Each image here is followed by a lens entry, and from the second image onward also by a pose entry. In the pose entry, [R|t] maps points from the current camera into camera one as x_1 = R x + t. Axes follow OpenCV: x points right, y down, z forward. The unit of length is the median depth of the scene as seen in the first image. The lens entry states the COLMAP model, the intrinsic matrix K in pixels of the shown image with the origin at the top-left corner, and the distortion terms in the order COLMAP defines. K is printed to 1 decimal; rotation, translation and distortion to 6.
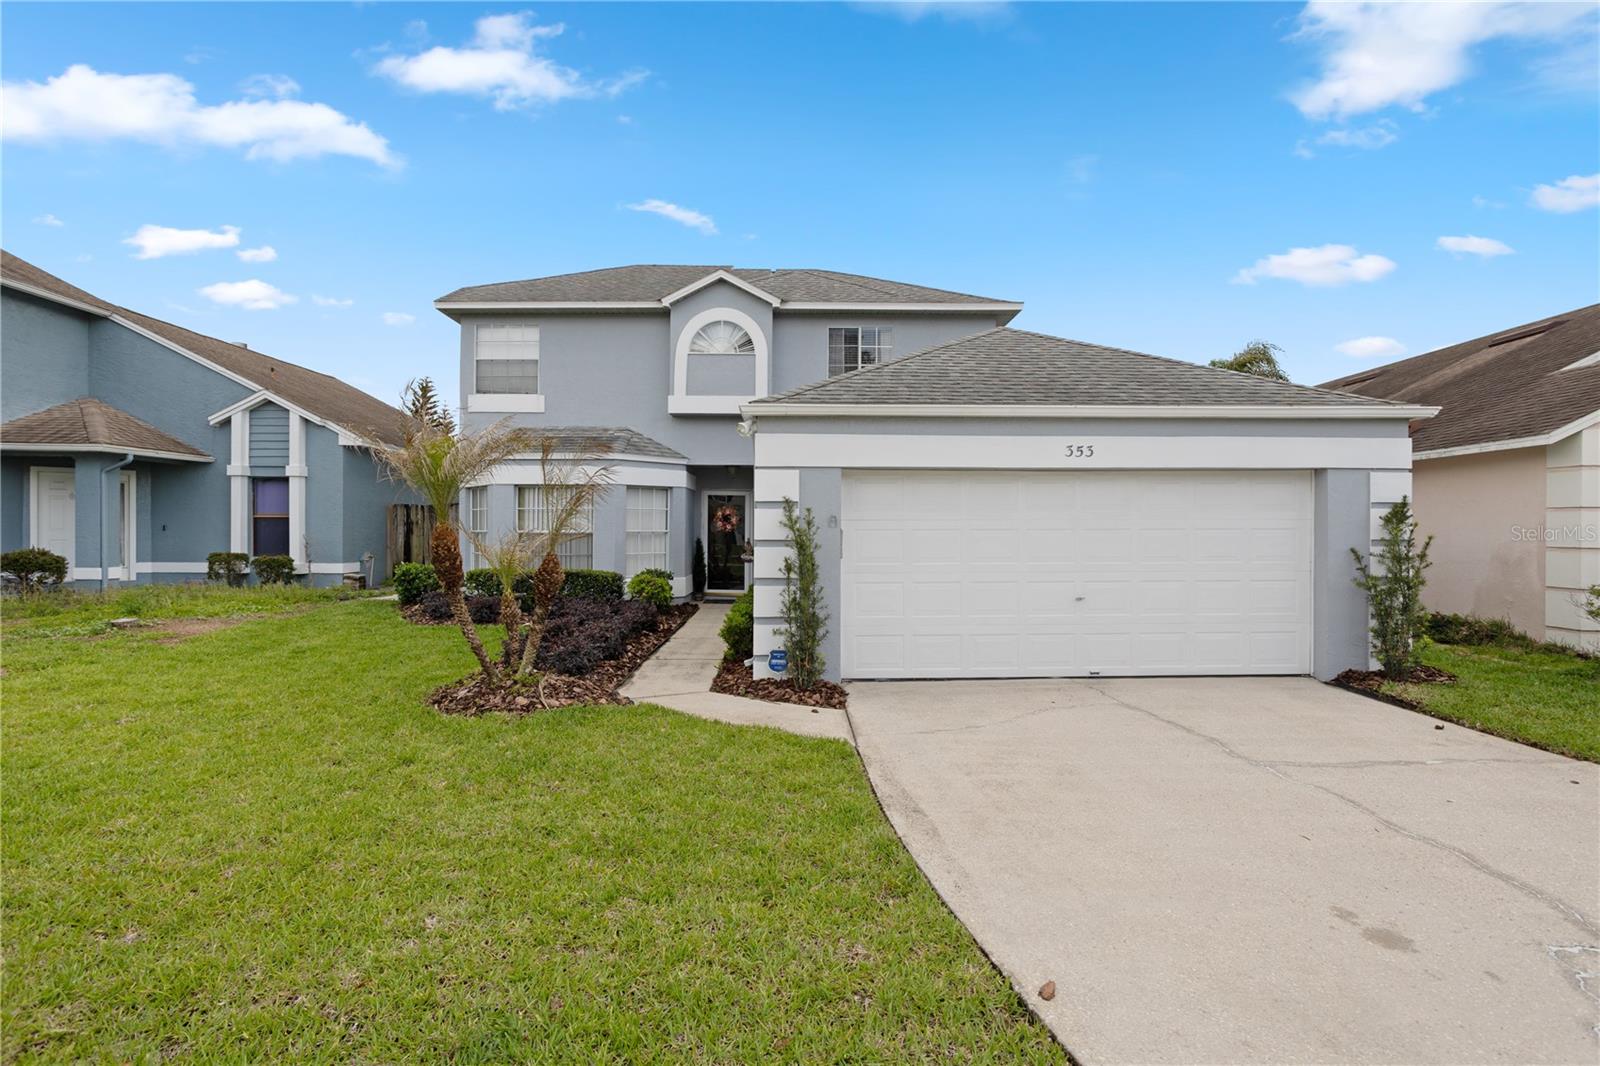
lens RADIAL K [[767.1, 0, 802.9], [0, 767.1, 534.8], [0, 0, 1]] dist [-0.049694, 0.030501]
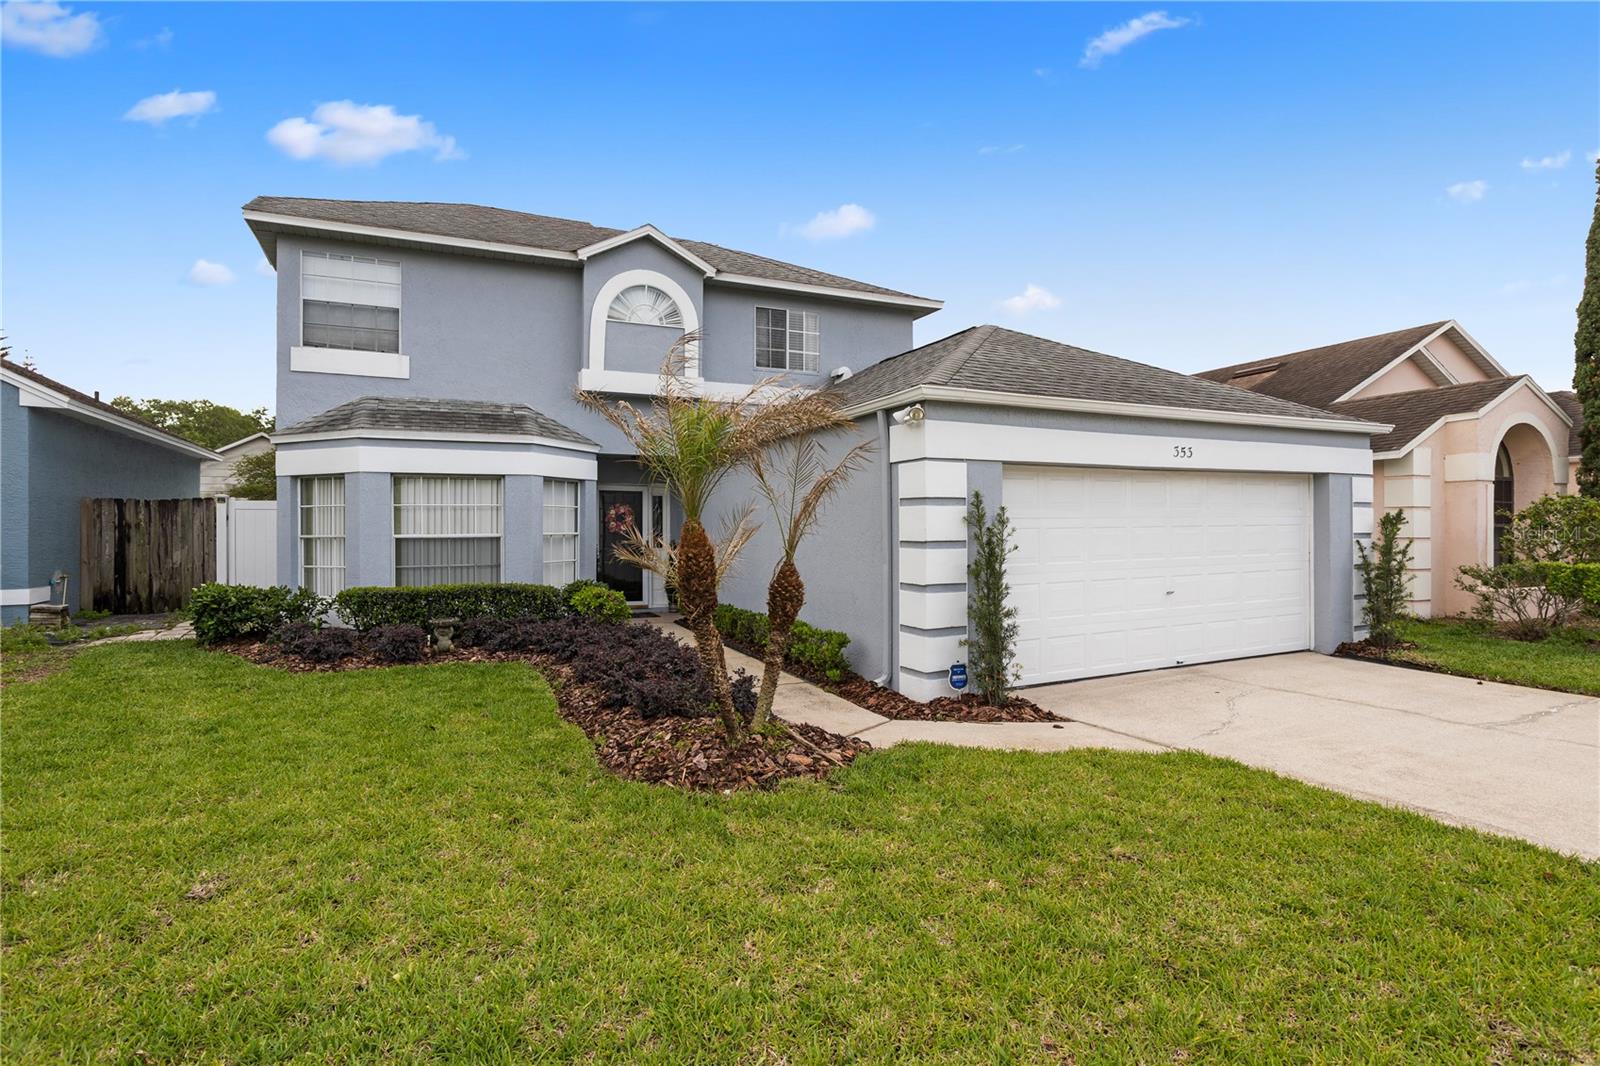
lens RADIAL K [[794.9, 0, 800.0], [0, 794.9, 533.0], [0, 0, 1]] dist [-0.050112, 0.035010]
pose [[0.909890, -0.010671, 0.414712, -0.329973], [0.011896, 0.999929, -0.000370, -0.002276], [-0.414679, 0.005270, 0.909952, 0.134869]]
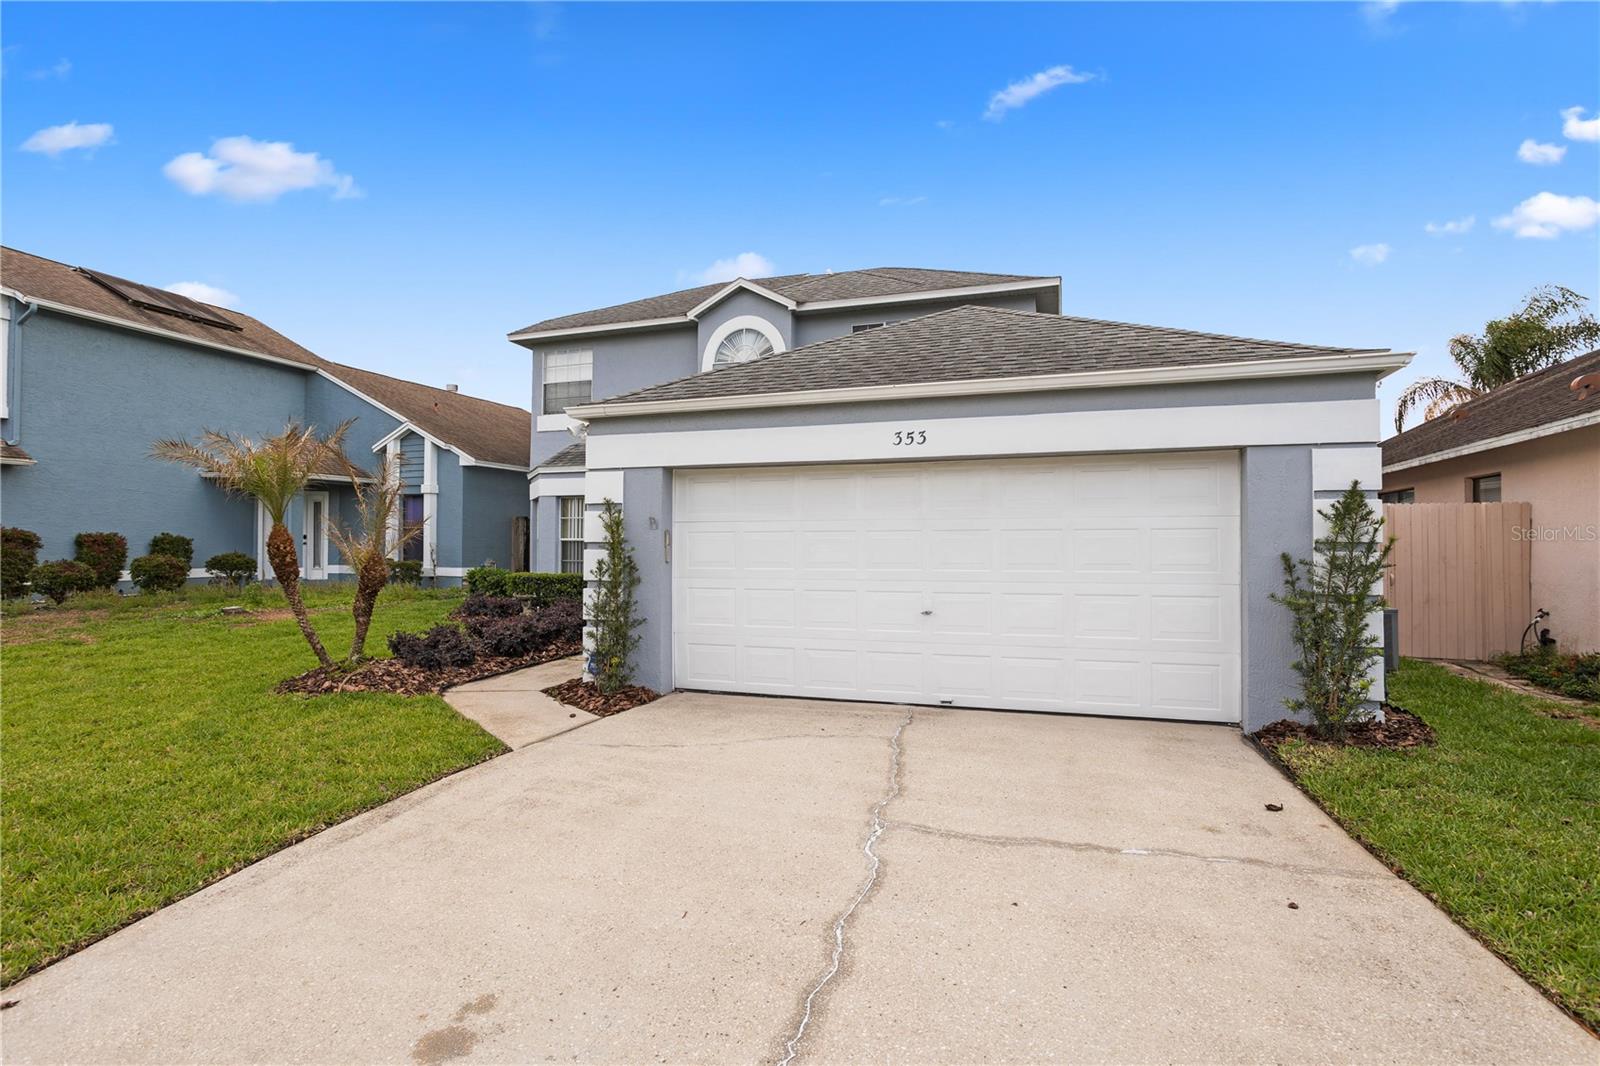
lens RADIAL K [[767.1, 0, 802.9], [0, 767.1, 534.8], [0, 0, 1]] dist [-0.049694, 0.030501]
pose [[0.942980, -0.003056, -0.332834, 0.310546], [-0.003513, 0.999811, -0.019133, 0.008736], [0.332830, 0.019211, 0.942791, 0.090304]]
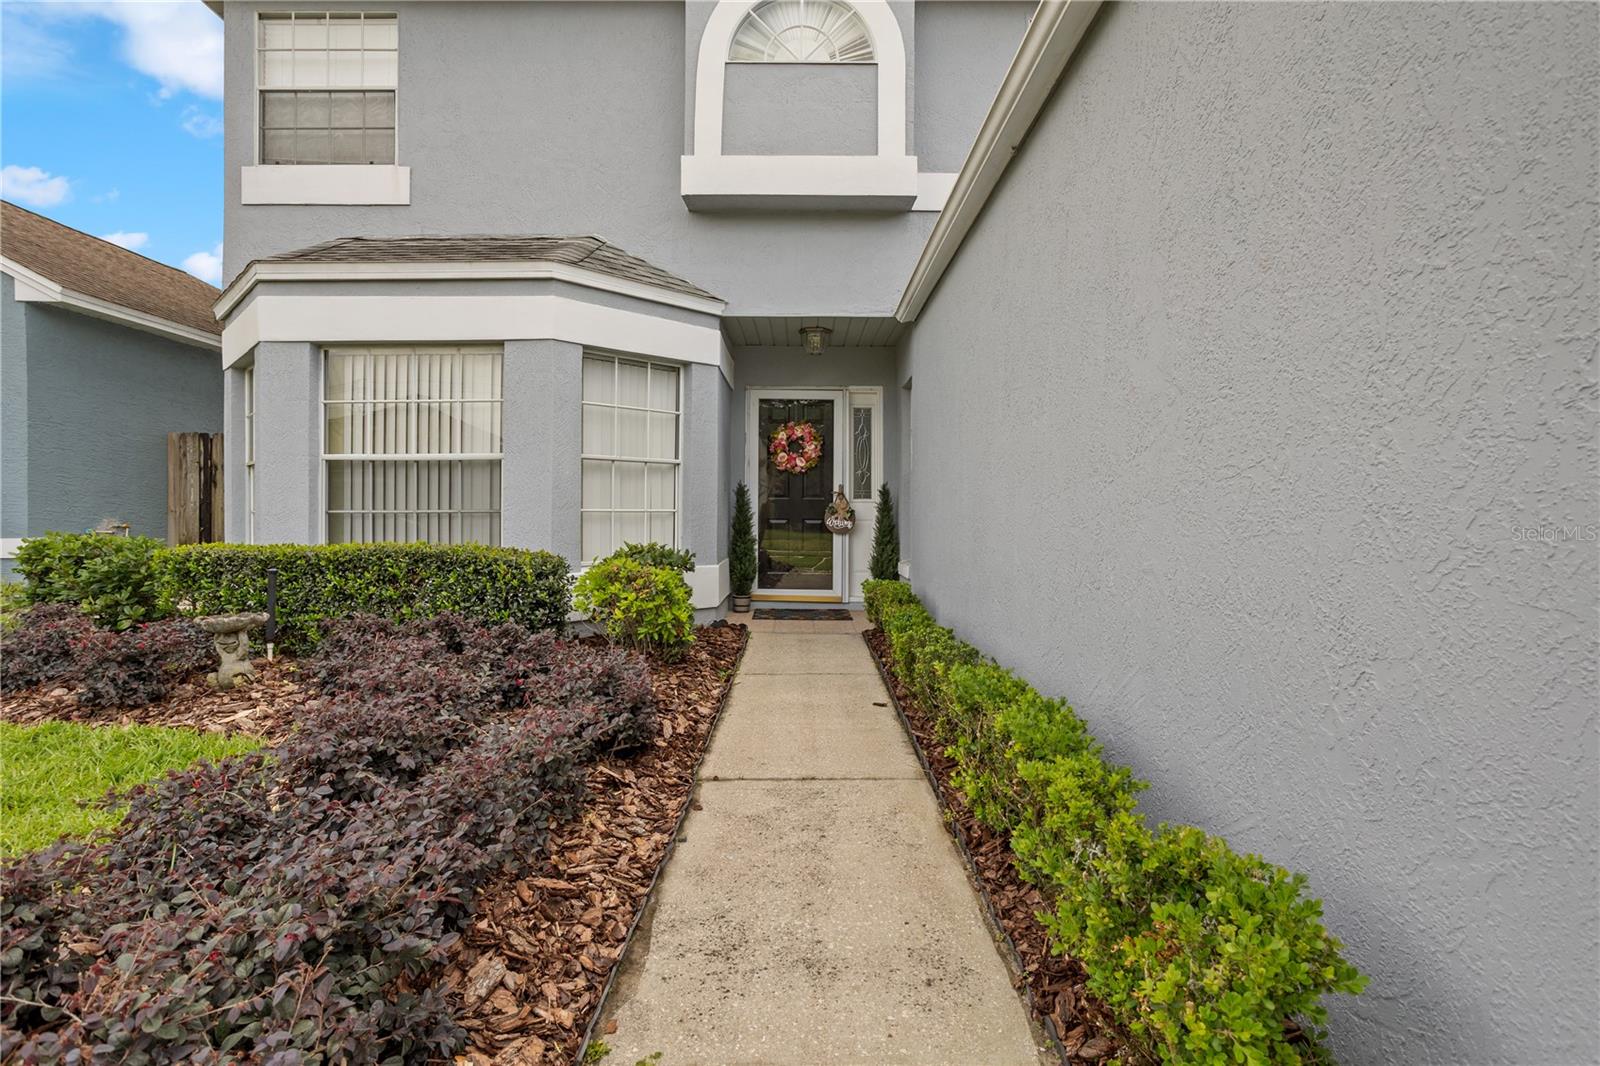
lens RADIAL K [[775.7, 0, 804.6], [0, 775.7, 513.6], [0, 0, 1]] dist [-0.056362, 0.033090]
pose [[0.999990, -0.002938, -0.003238, -0.107674], [0.002908, 0.999955, -0.009070, 0.031692], [0.003265, 0.009061, 0.999954, 0.578941]]
